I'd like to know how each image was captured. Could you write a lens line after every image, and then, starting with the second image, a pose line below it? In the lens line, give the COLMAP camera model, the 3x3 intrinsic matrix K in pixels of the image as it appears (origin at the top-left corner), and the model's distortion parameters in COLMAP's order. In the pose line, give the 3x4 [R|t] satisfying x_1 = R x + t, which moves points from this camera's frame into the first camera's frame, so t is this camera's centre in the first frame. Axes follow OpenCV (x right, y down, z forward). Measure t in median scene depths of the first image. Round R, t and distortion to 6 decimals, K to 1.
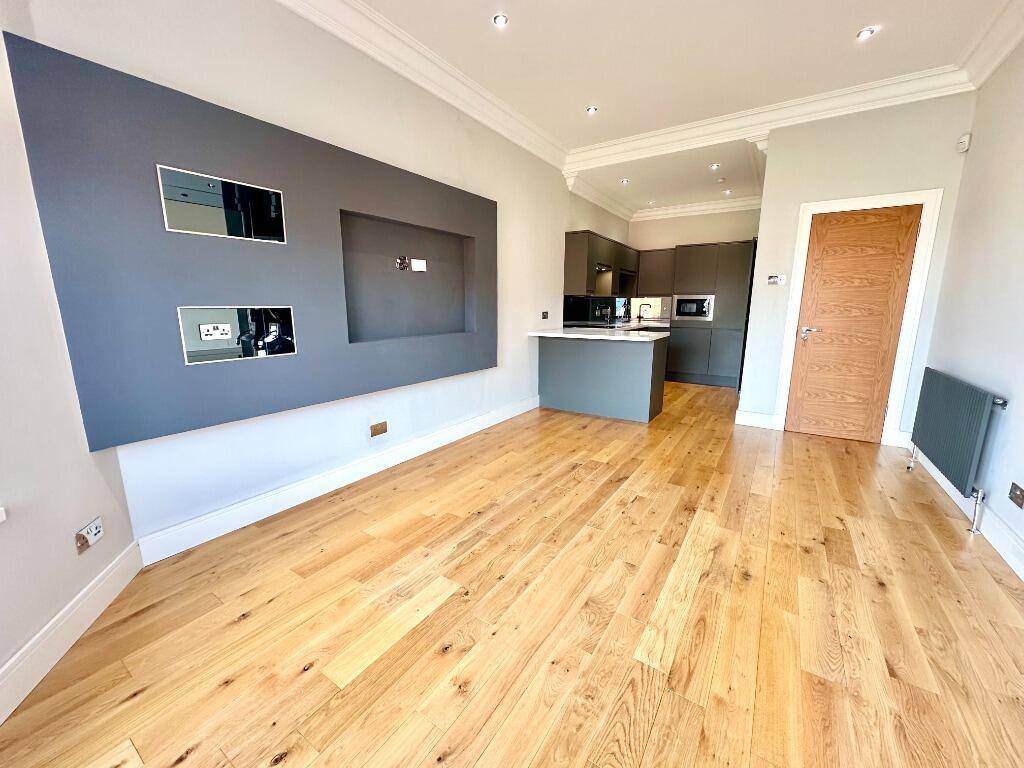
lens RADIAL K [[407.8, 0, 507.6], [0, 407.8, 383.3], [0, 0, 1]] dist [0.001380, -0.000112]
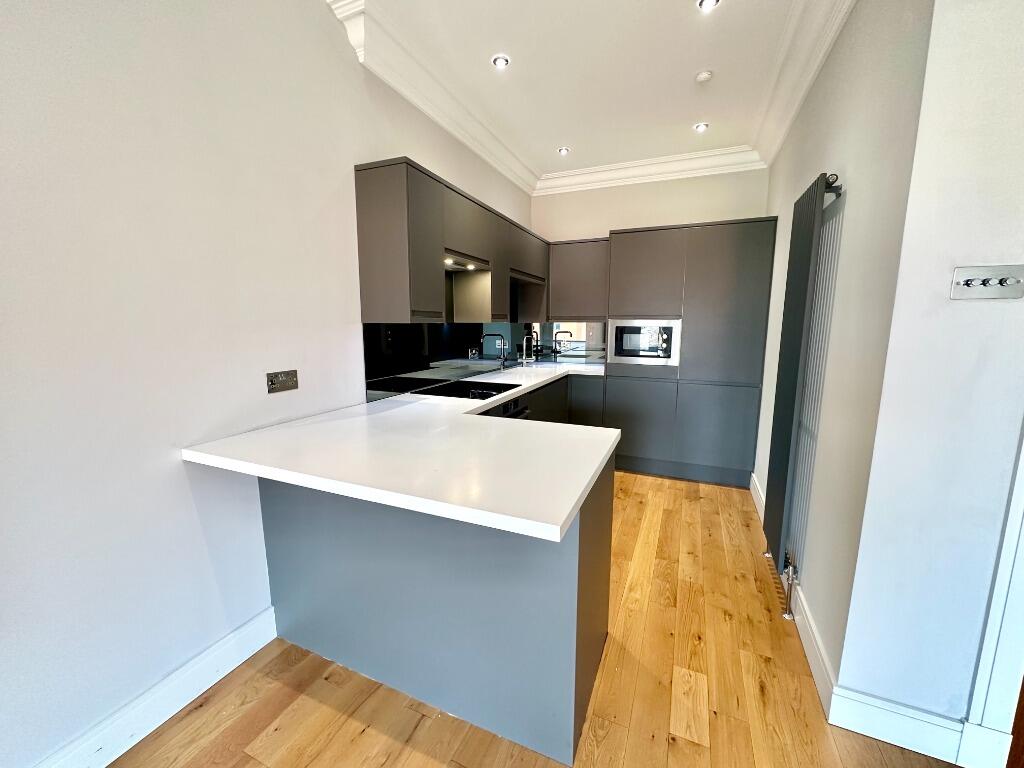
lens RADIAL K [[407.8, 0, 516.1], [0, 407.8, 389.6], [0, 0, 1]] dist [0.001380, -0.000112]
pose [[0.981598, -0.032244, 0.188215, 0.328853], [0.037668, 0.998970, -0.025317, -0.210723], [-0.187205, 0.031941, 0.981801, 0.905024]]
